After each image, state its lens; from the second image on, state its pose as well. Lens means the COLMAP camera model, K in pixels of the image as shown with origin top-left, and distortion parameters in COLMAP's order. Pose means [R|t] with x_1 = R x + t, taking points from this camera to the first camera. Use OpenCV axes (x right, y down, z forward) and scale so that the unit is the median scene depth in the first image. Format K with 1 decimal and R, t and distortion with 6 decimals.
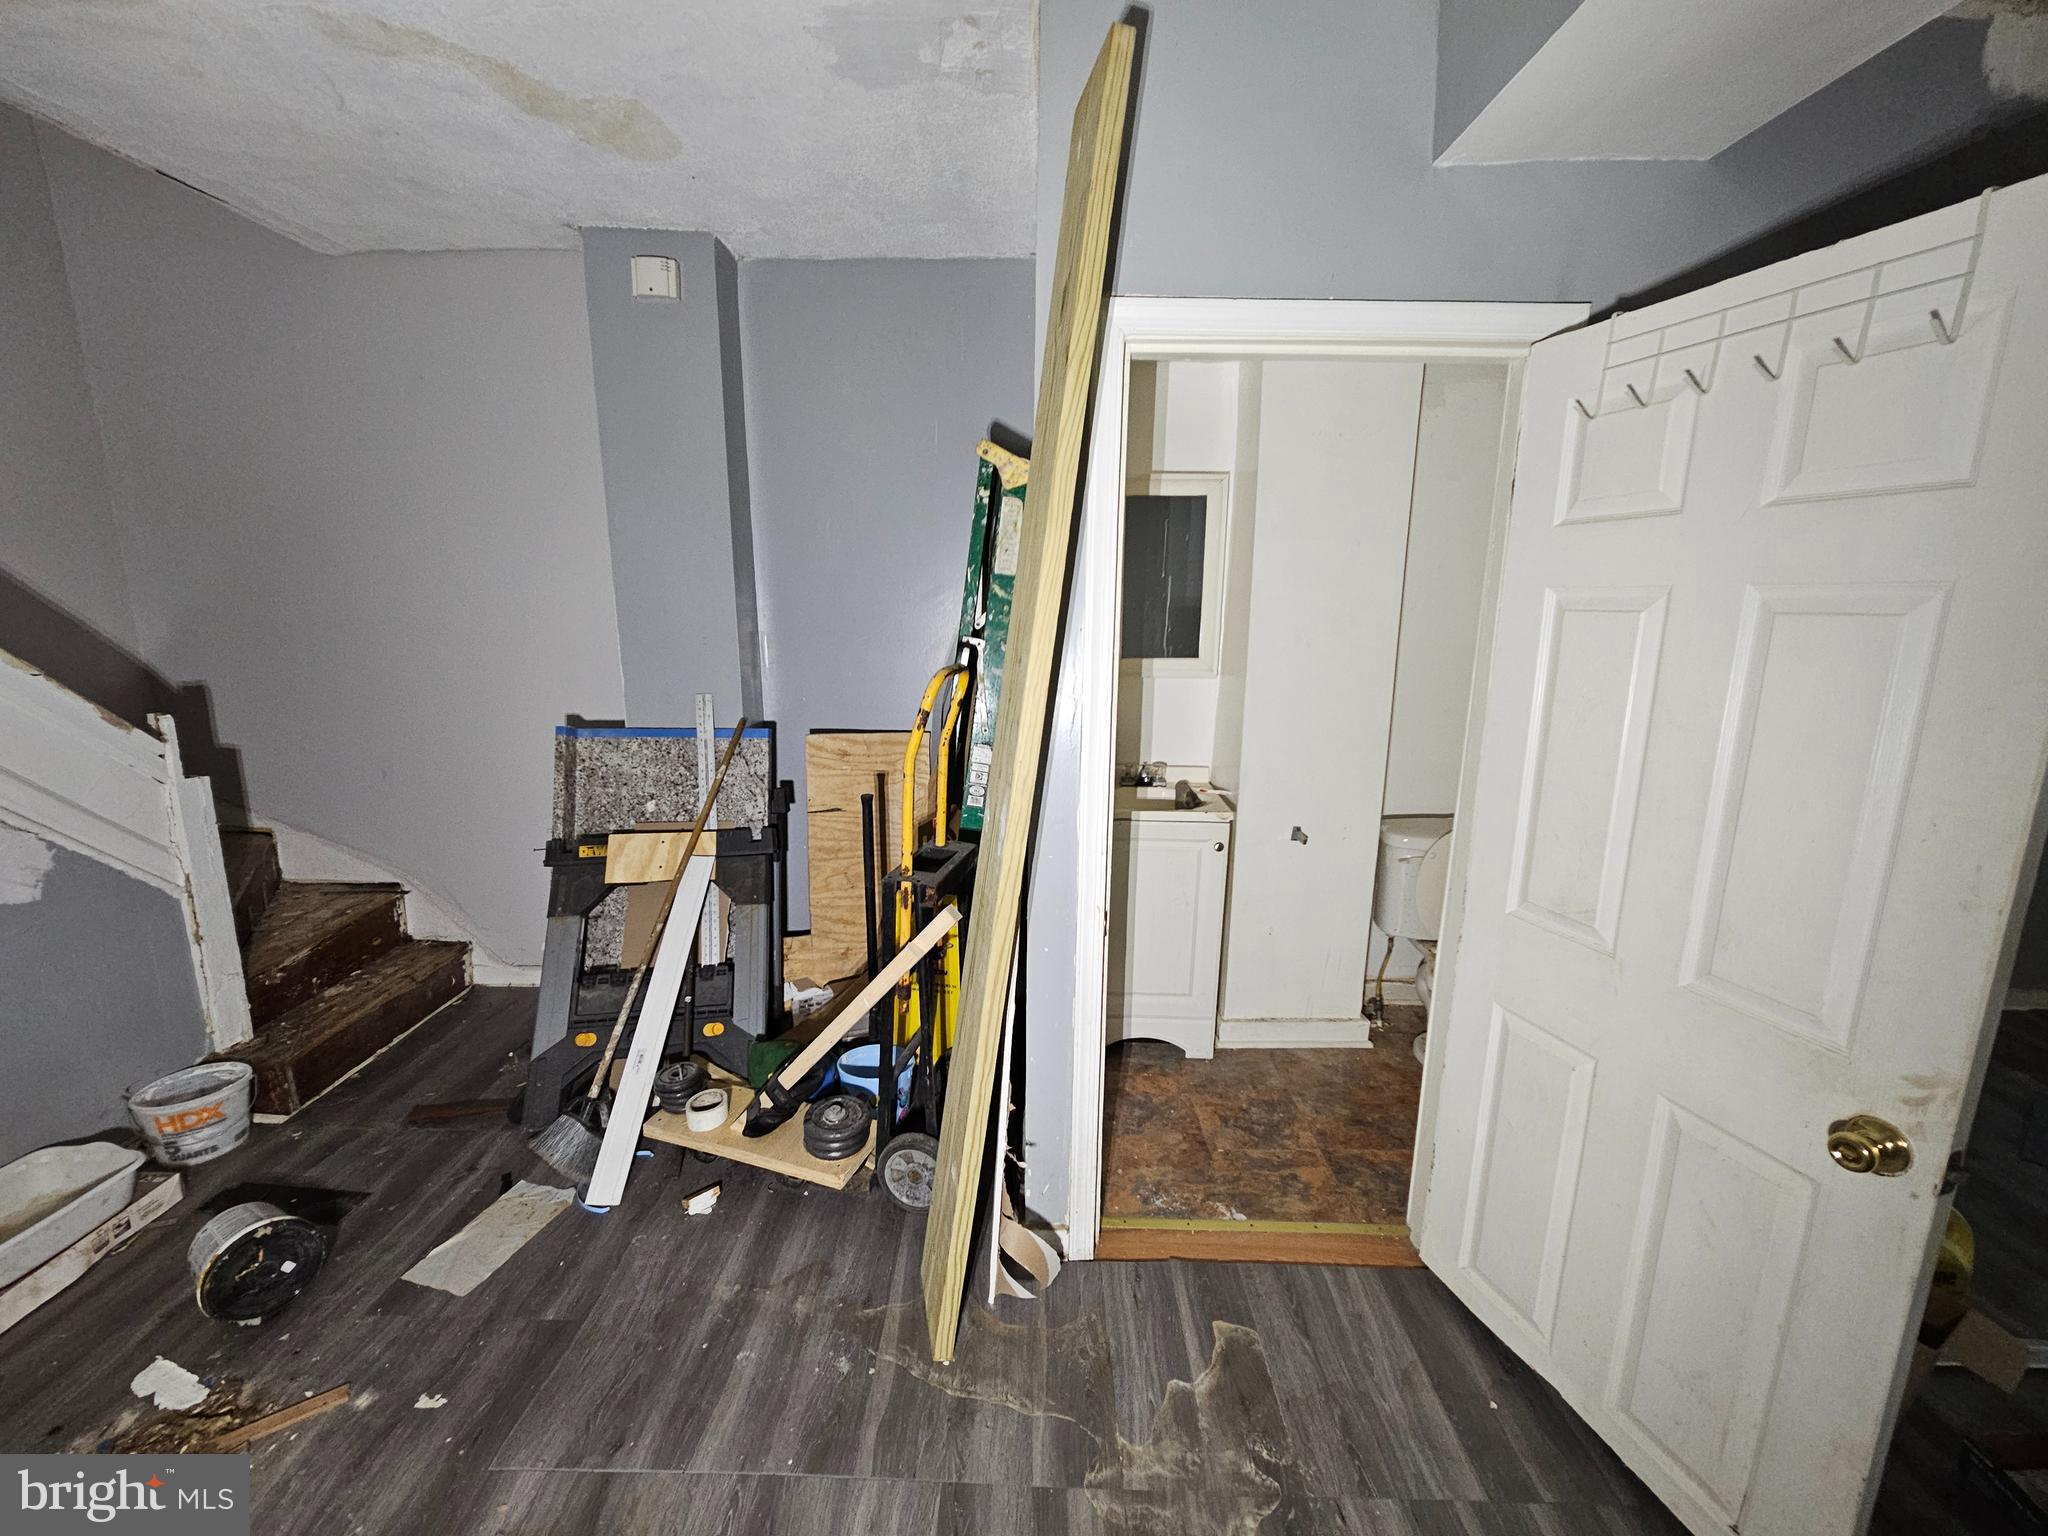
lens RADIAL K [[836.4, 0, 1026.4], [0, 836.4, 771.8], [0, 0, 1]] dist [-0.004928, 0.002012]
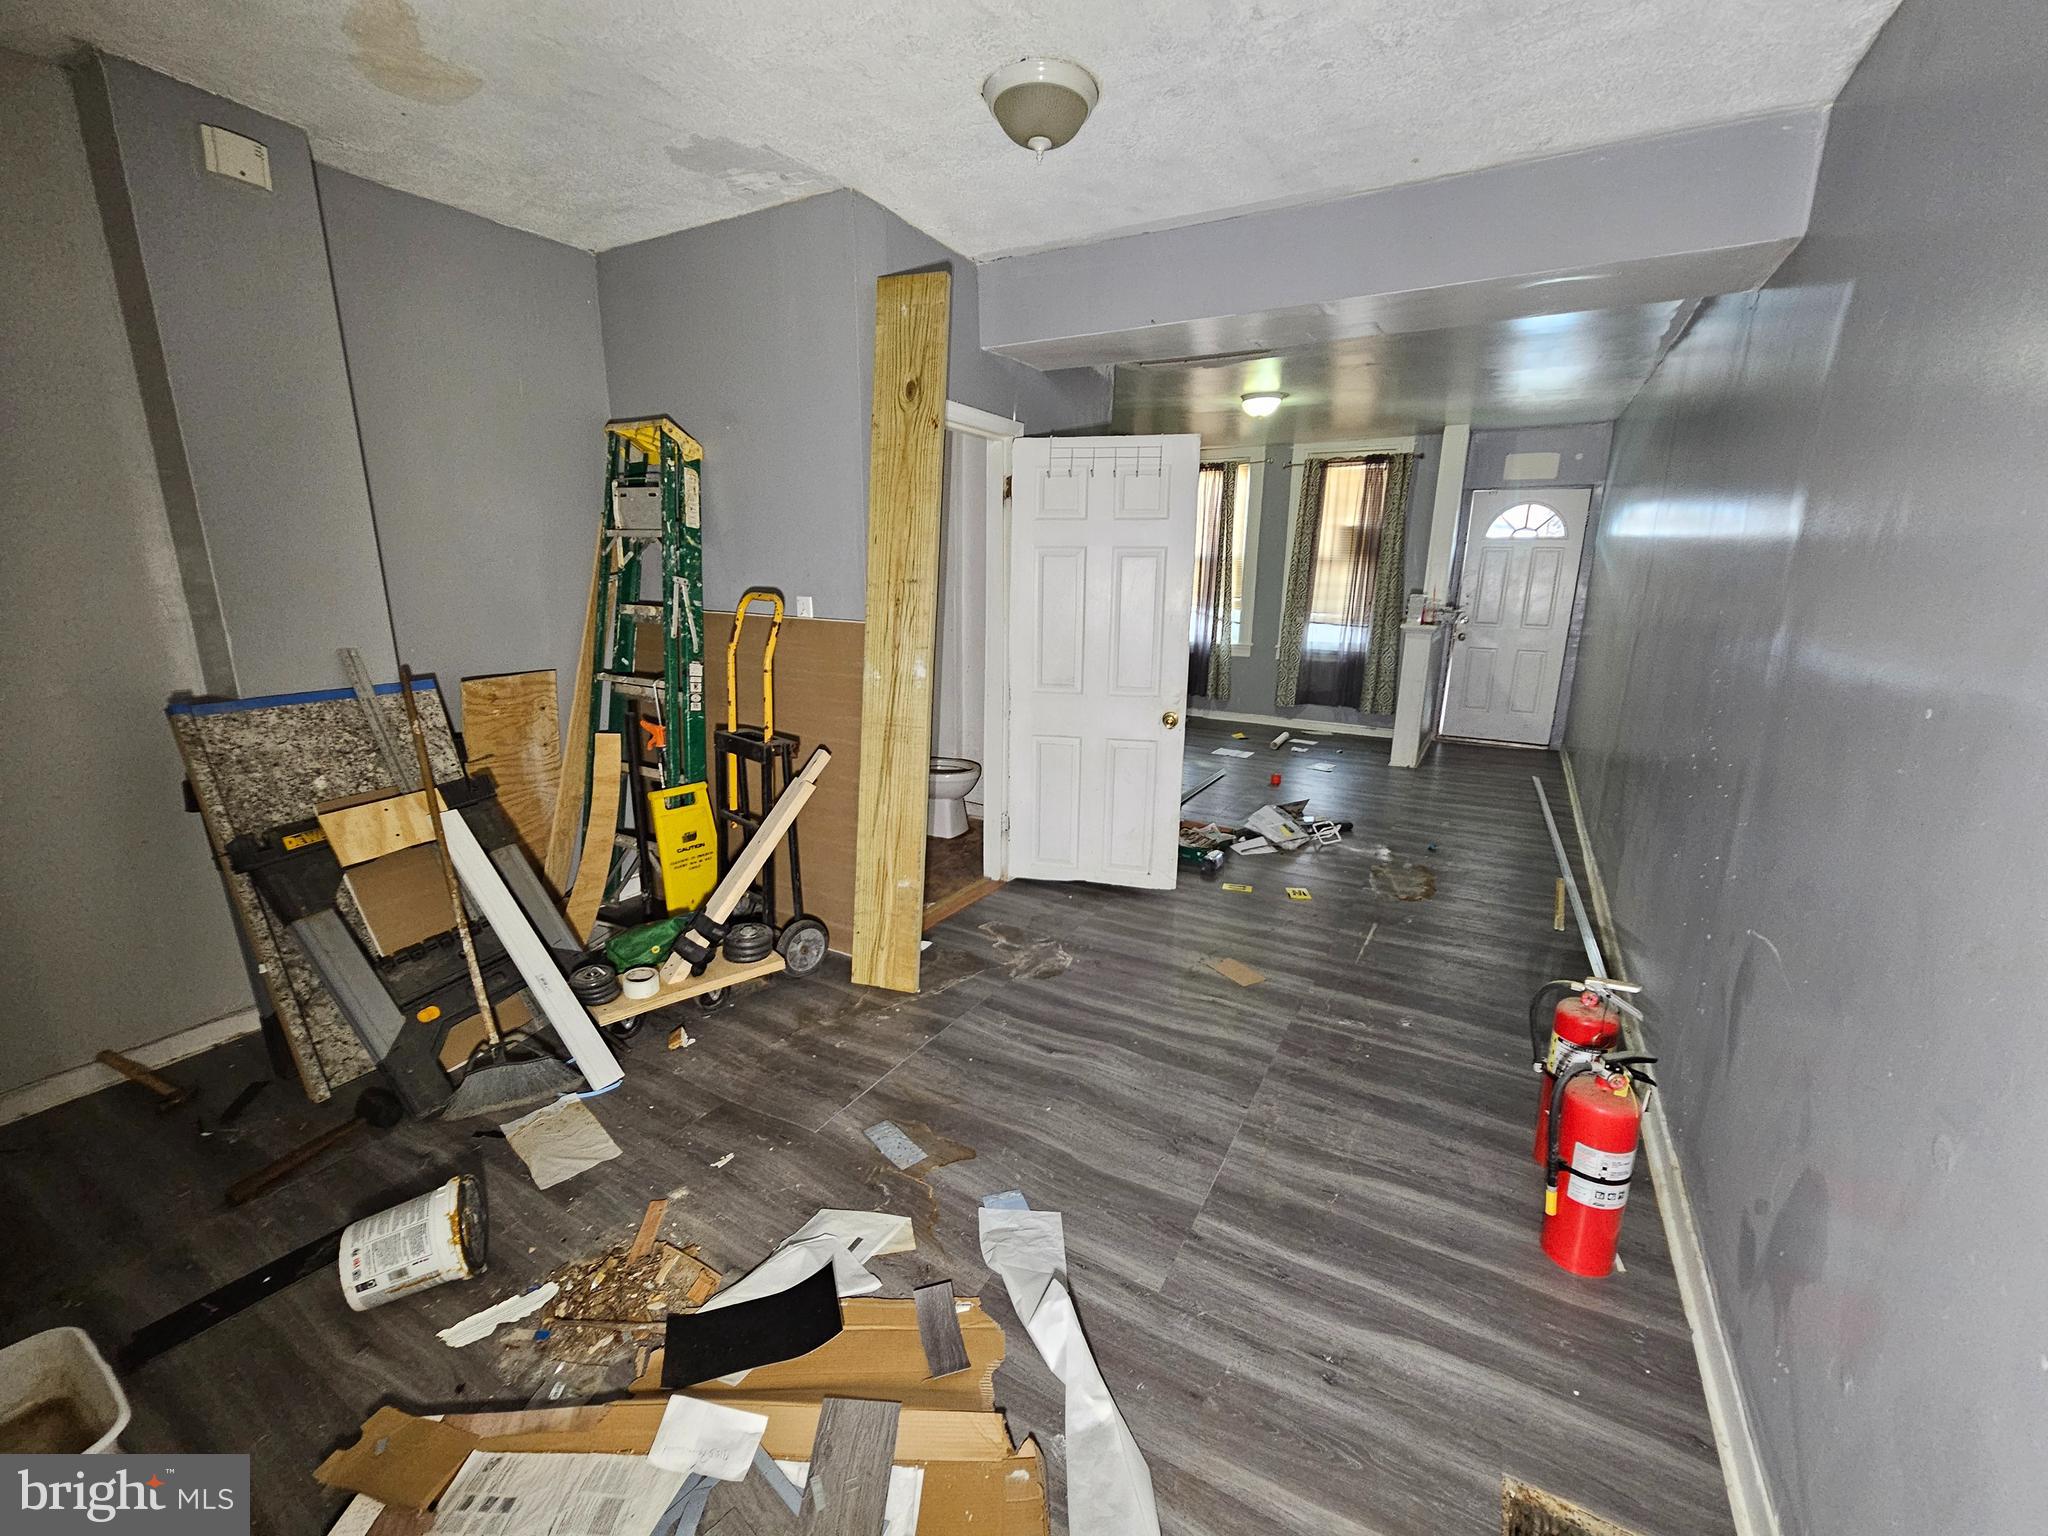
lens RADIAL K [[836.4, 0, 1024.2], [0, 836.4, 765.2], [0, 0, 1]] dist [-0.004928, 0.002012]
pose [[0.486477, -0.207437, 0.848711, -0.952014], [0.167396, 0.975539, 0.142485, 0.025236], [-0.857507, 0.072755, 0.509302, -0.078856]]
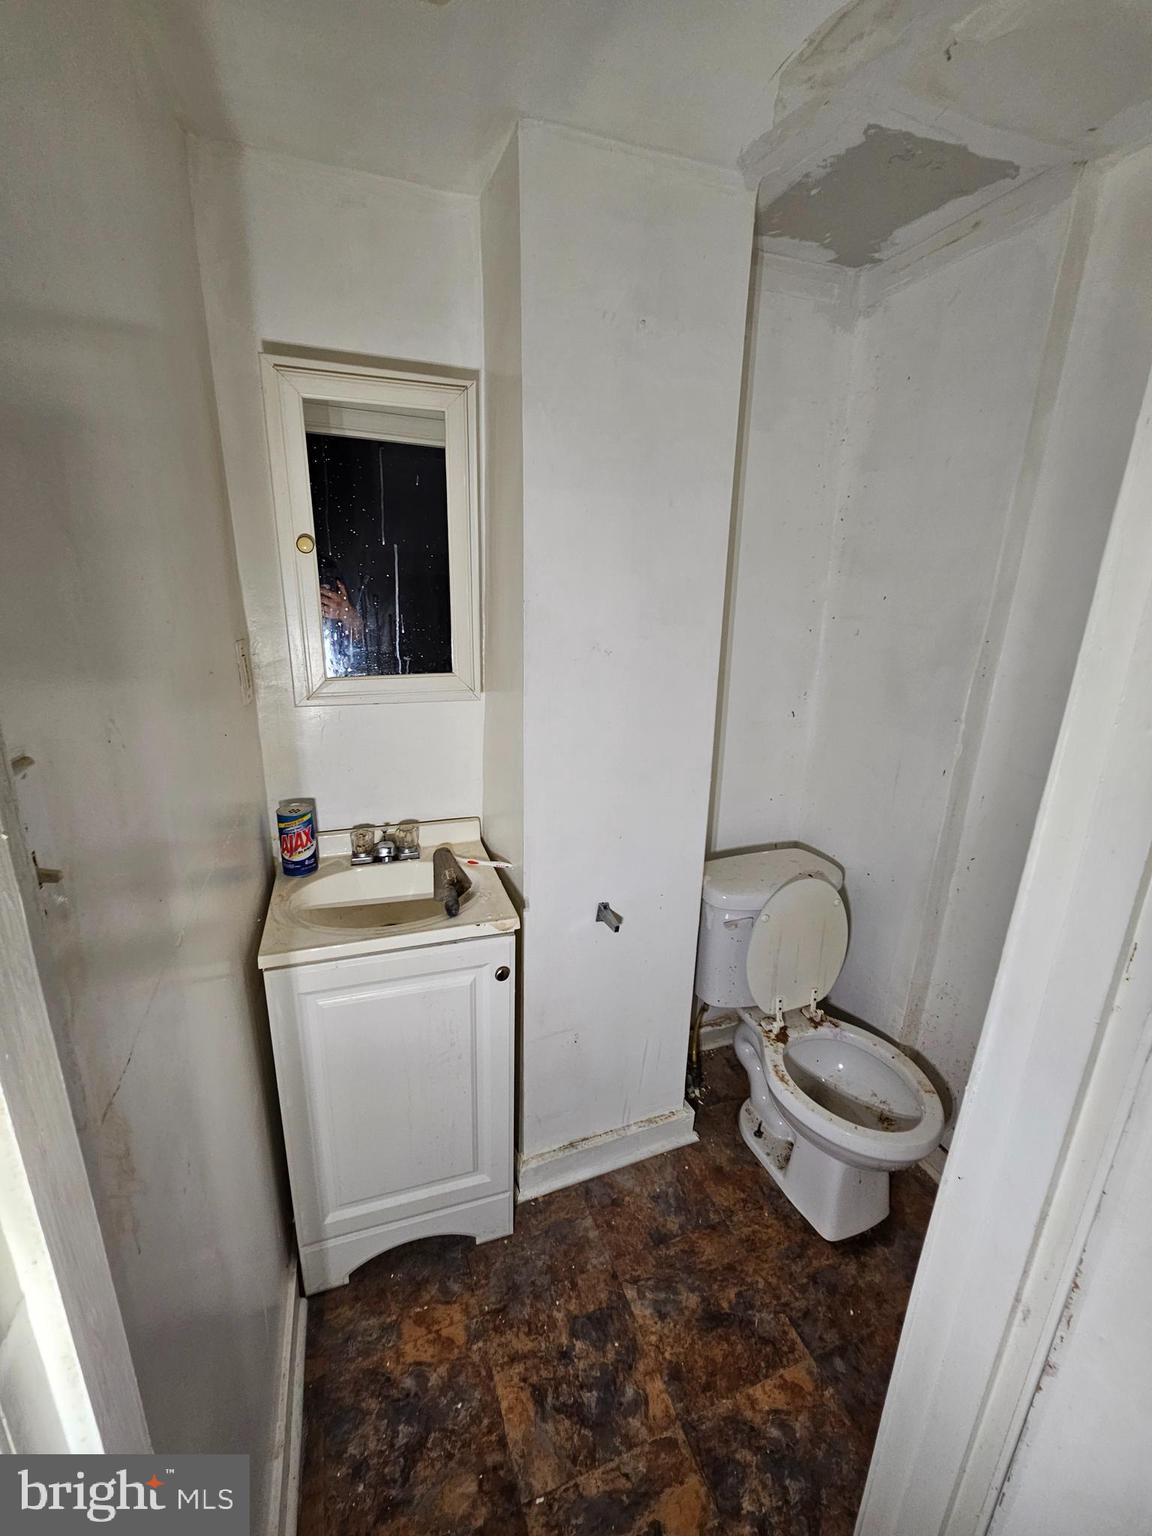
lens RADIAL K [[627.3, 0, 568.2], [0, 627.3, 770.8], [0, 0, 1]] dist [-0.004928, 0.002012]
pose [[0.938348, -0.090440, 0.333652, 0.140820], [0.056392, 0.992289, 0.110377, -0.128045], [-0.341062, -0.084757, 0.936212, 0.582445]]
